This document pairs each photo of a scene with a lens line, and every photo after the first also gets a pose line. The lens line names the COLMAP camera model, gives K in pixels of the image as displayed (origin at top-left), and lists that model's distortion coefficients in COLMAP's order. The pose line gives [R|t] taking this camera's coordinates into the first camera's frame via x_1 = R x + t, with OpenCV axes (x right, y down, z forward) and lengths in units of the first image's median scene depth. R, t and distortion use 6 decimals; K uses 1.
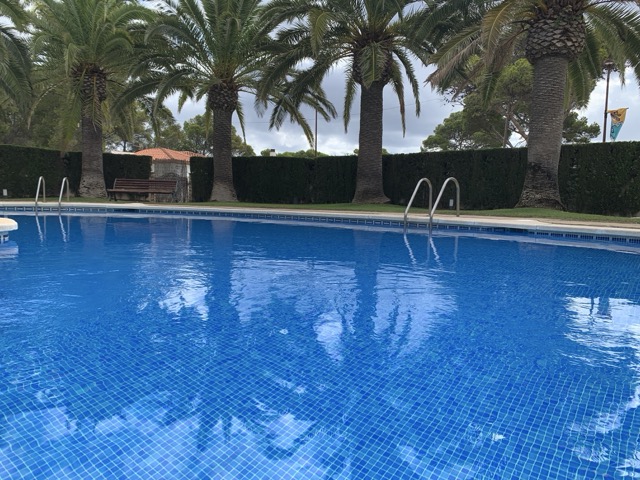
lens RADIAL K [[481.5, 0, 320.0], [0, 481.5, 240.0], [0, 0, 1]] dist [0.004122, -0.021842]
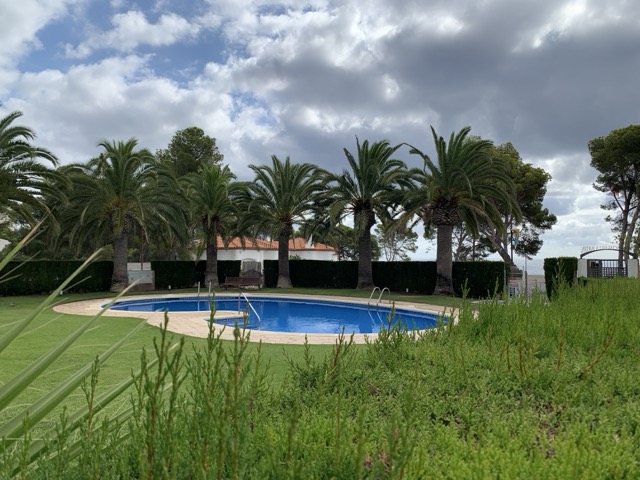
lens RADIAL K [[481.5, 0, 320.0], [0, 481.5, 240.0], [0, 0, 1]] dist [0.004122, -0.021842]
pose [[0.996289, -0.021574, -0.083324, 0.081256], [0.011162, 0.992287, -0.123458, -0.038344], [0.085345, 0.122070, 0.988845, -0.775899]]
